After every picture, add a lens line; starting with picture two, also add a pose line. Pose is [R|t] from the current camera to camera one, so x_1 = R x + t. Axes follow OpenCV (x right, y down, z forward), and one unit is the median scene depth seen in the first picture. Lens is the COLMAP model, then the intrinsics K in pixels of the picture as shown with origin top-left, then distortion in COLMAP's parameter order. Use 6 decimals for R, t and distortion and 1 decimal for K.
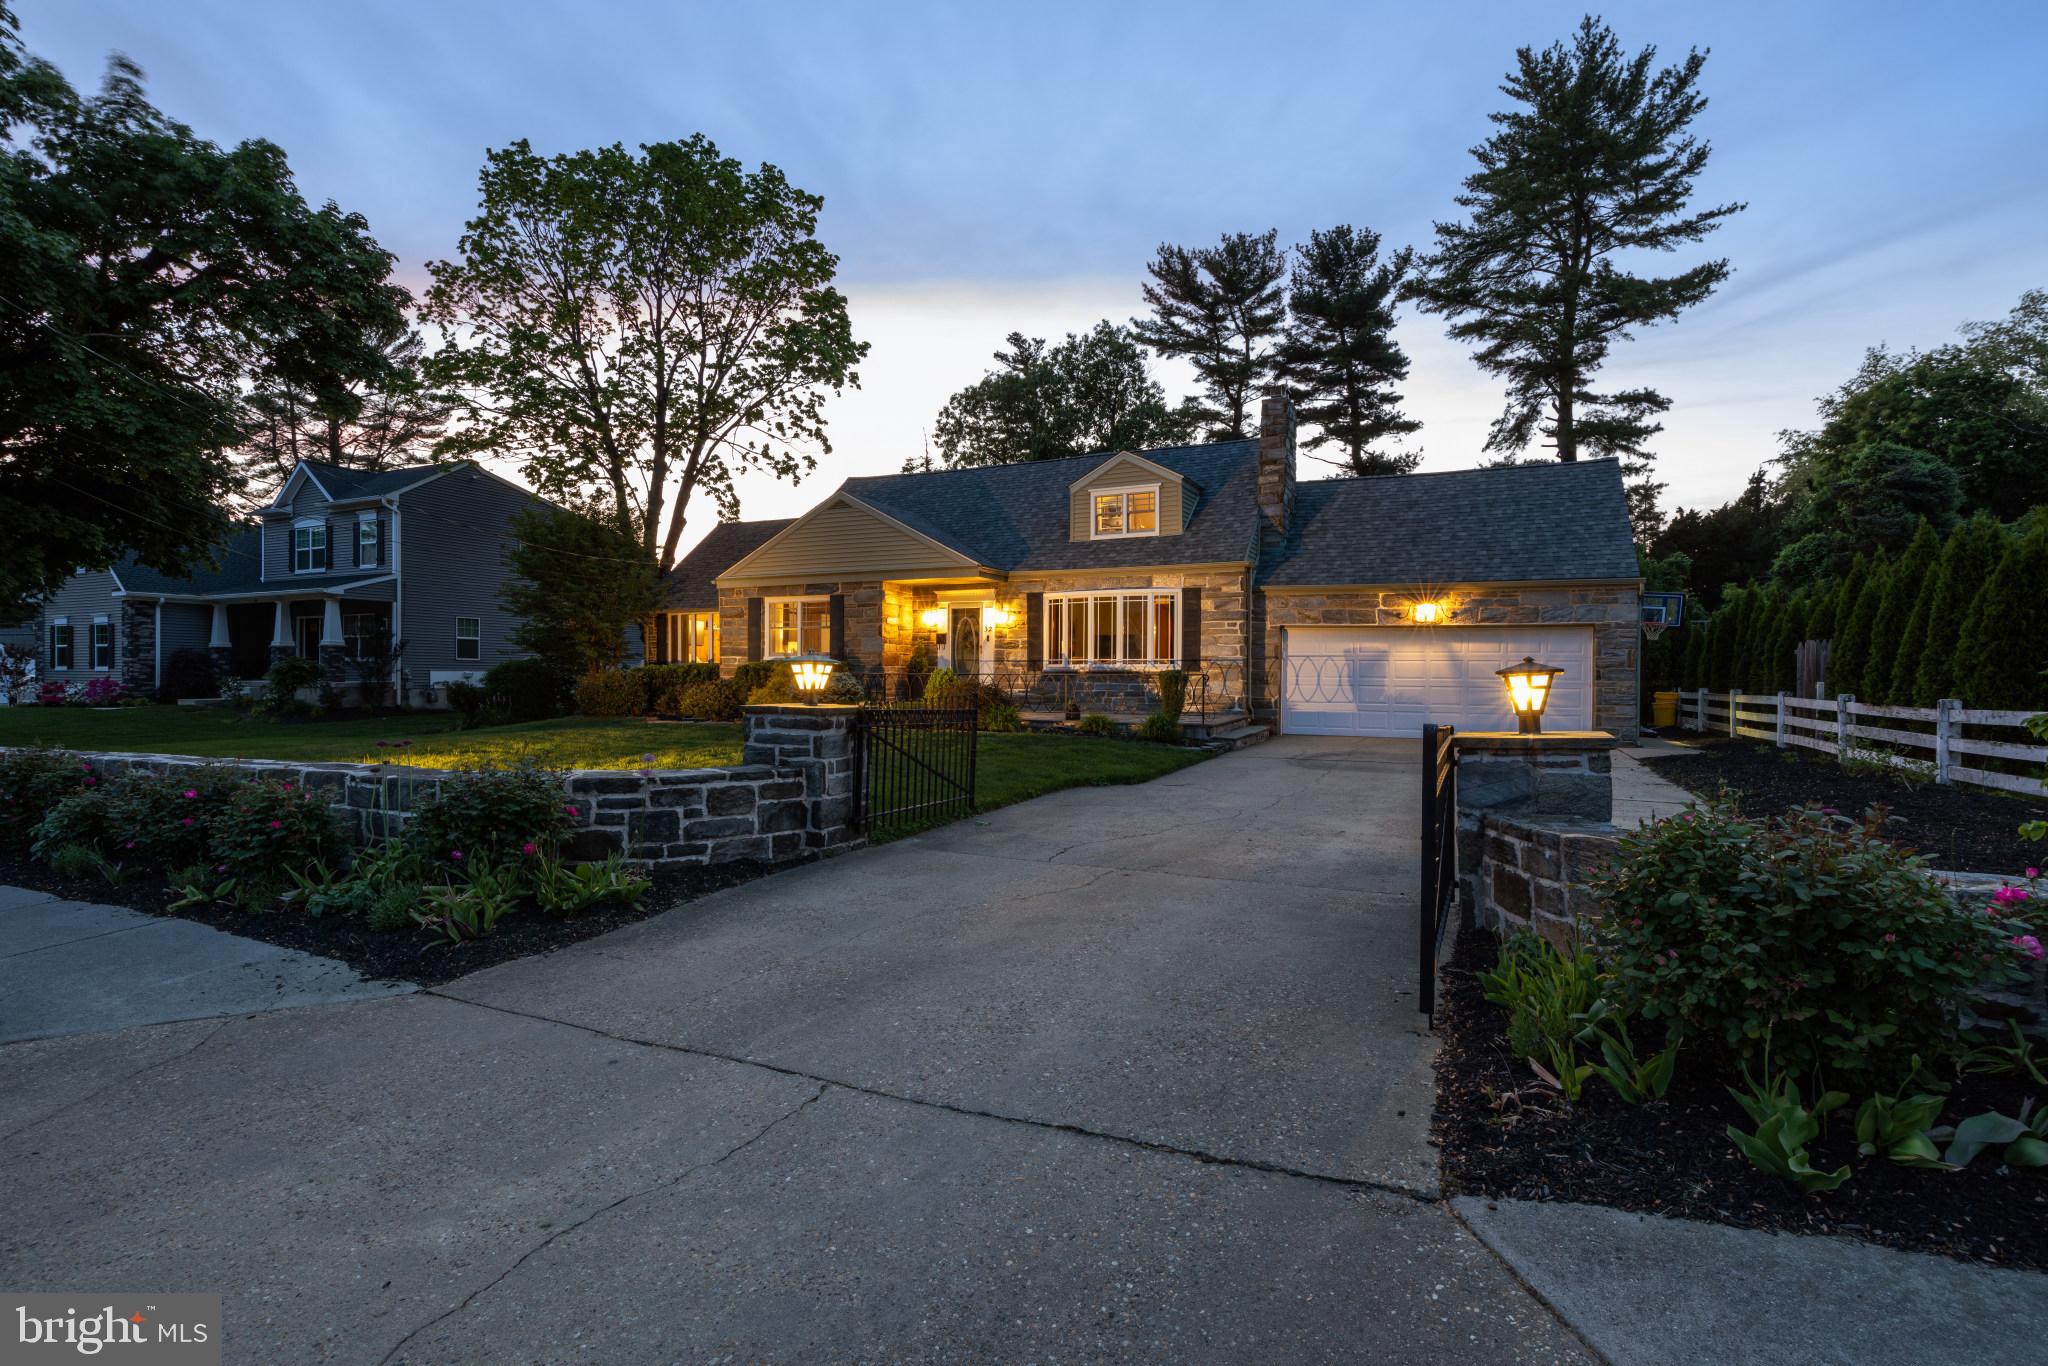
lens RADIAL K [[964.8, 0, 1045.8], [0, 964.8, 642.0], [0, 0, 1]] dist [-0.012186, -0.000409]
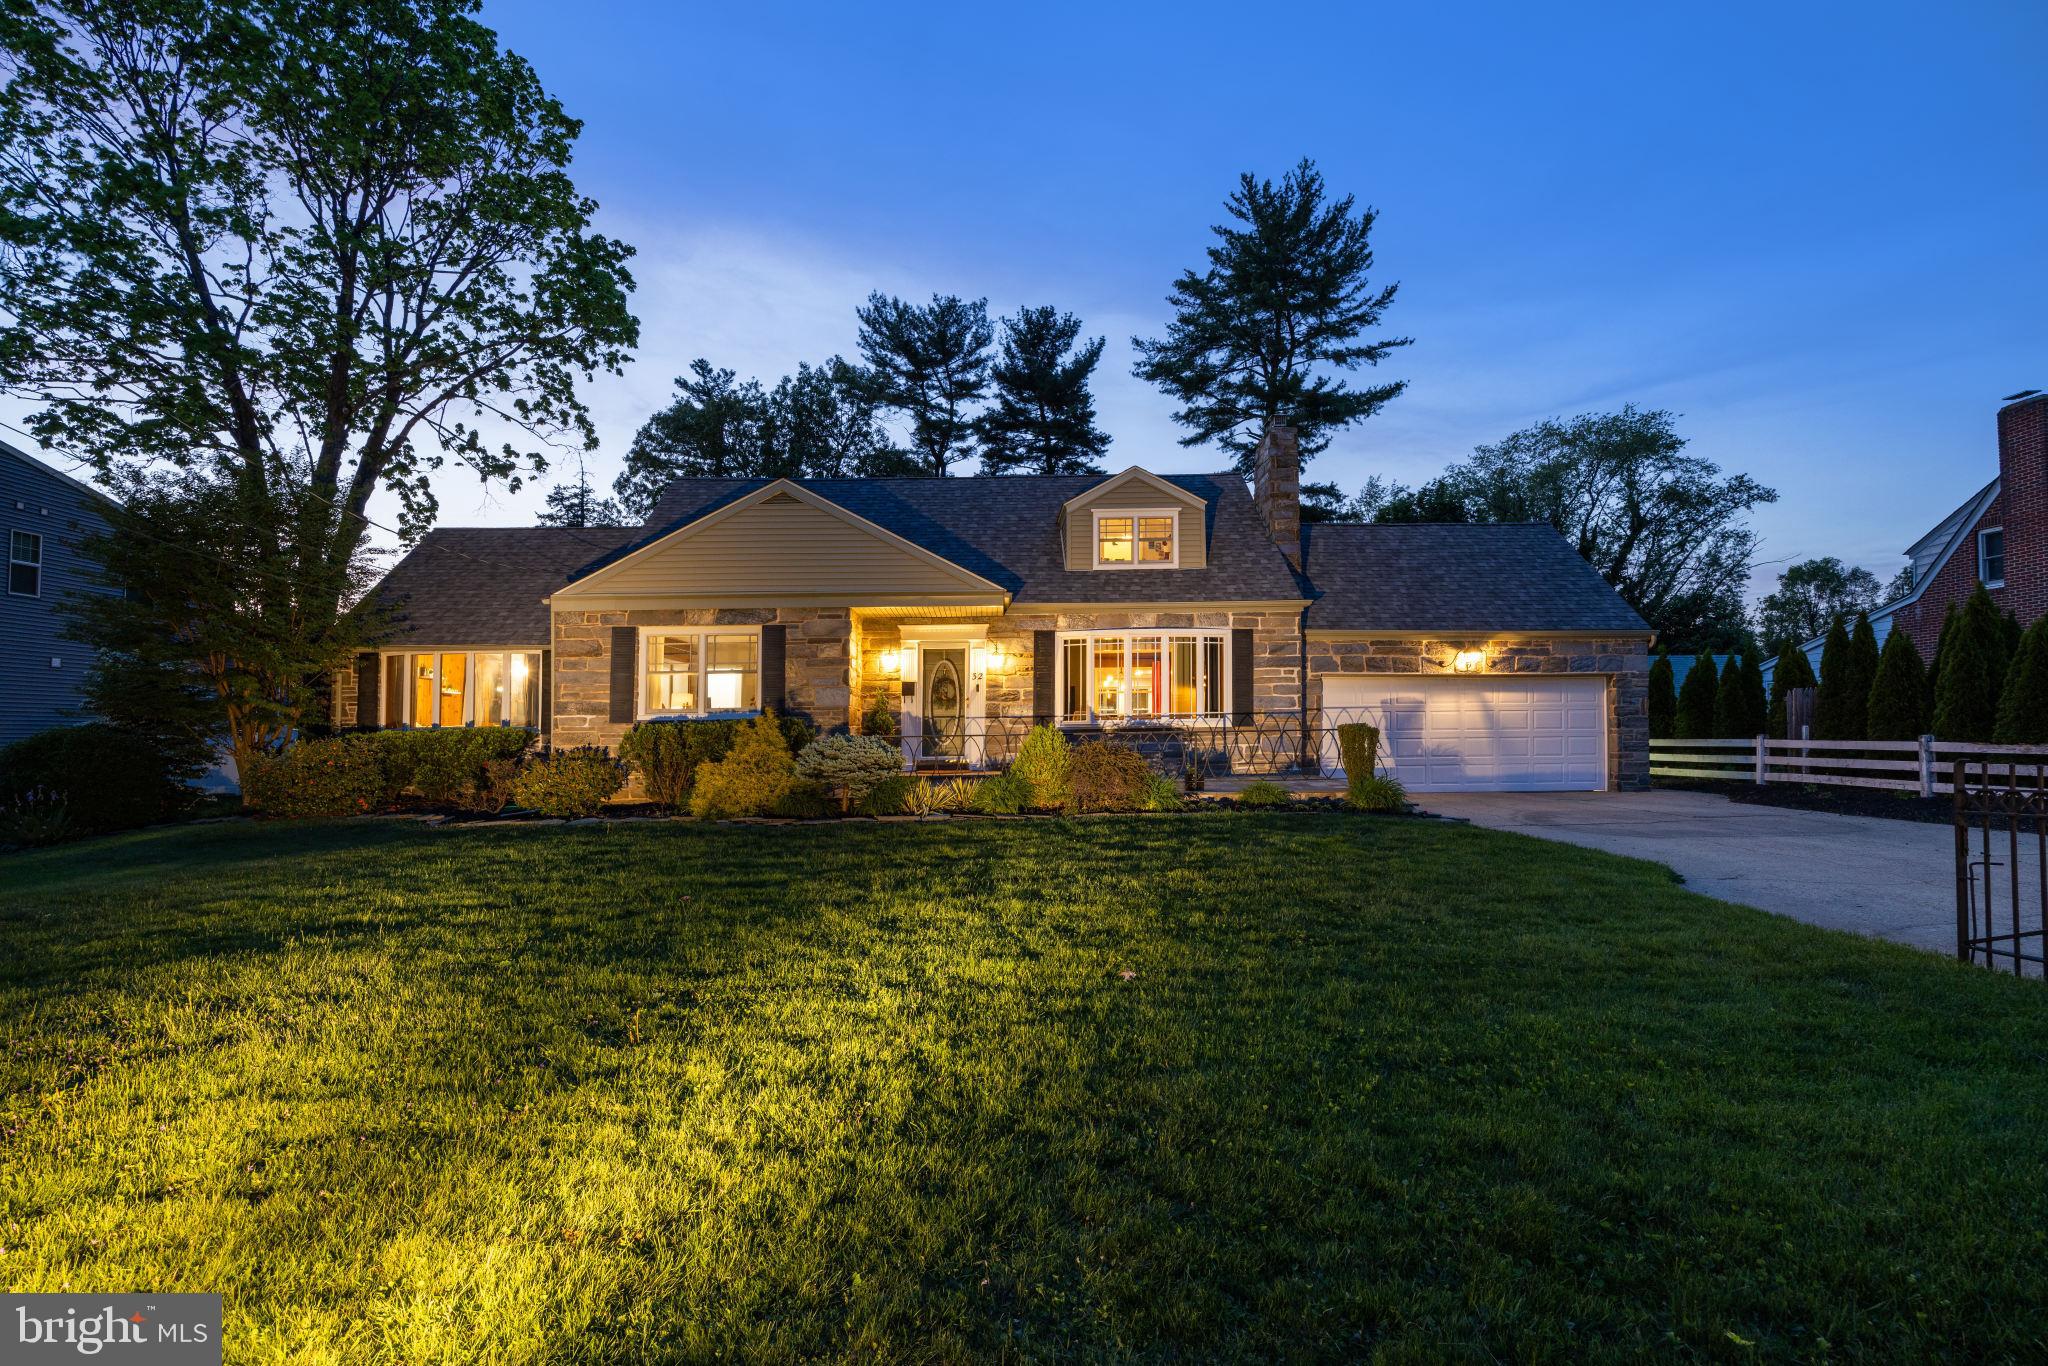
lens RADIAL K [[905.7, 0, 1073.5], [0, 905.7, 676.1], [0, 0, 1]] dist [-0.022334, 0.000063]
pose [[0.895613, 0.009057, 0.444741, -0.298351], [0.003597, 0.999613, -0.027602, 0.006572], [-0.444819, 0.026320, 0.895234, 0.299116]]
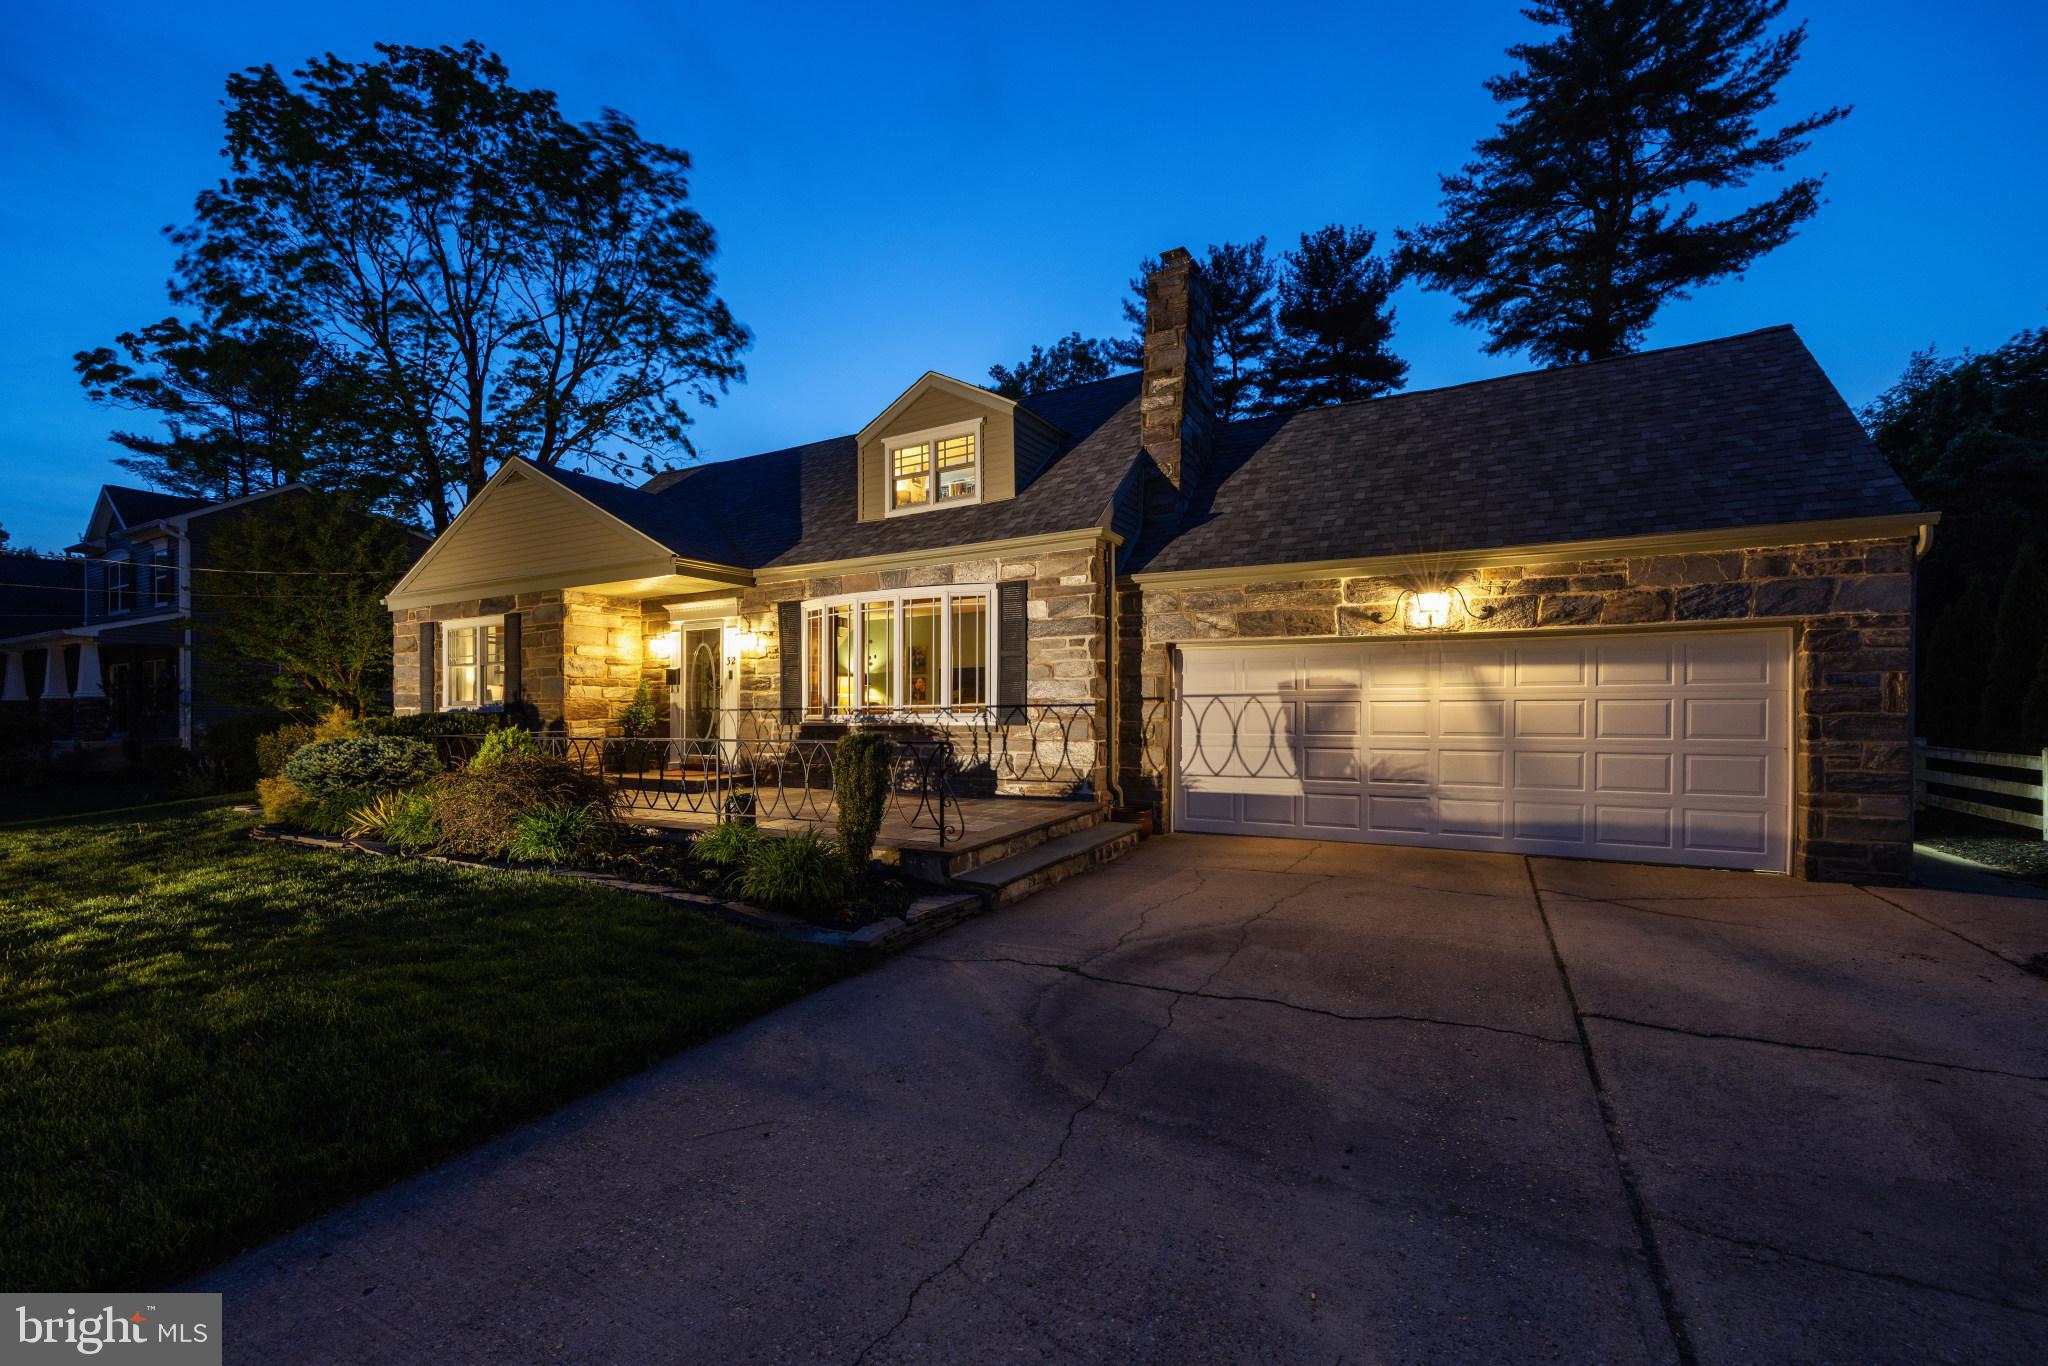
lens RADIAL K [[842.3, 0, 1024.0], [0, 842.3, 683.0], [0, 0, 1]] dist [0.010312, 0.000330]
pose [[0.997041, -0.018441, -0.074631, 0.169140], [0.018899, 0.999807, 0.005429, 0.002188], [0.074516, -0.006823, 0.997196, 0.428174]]
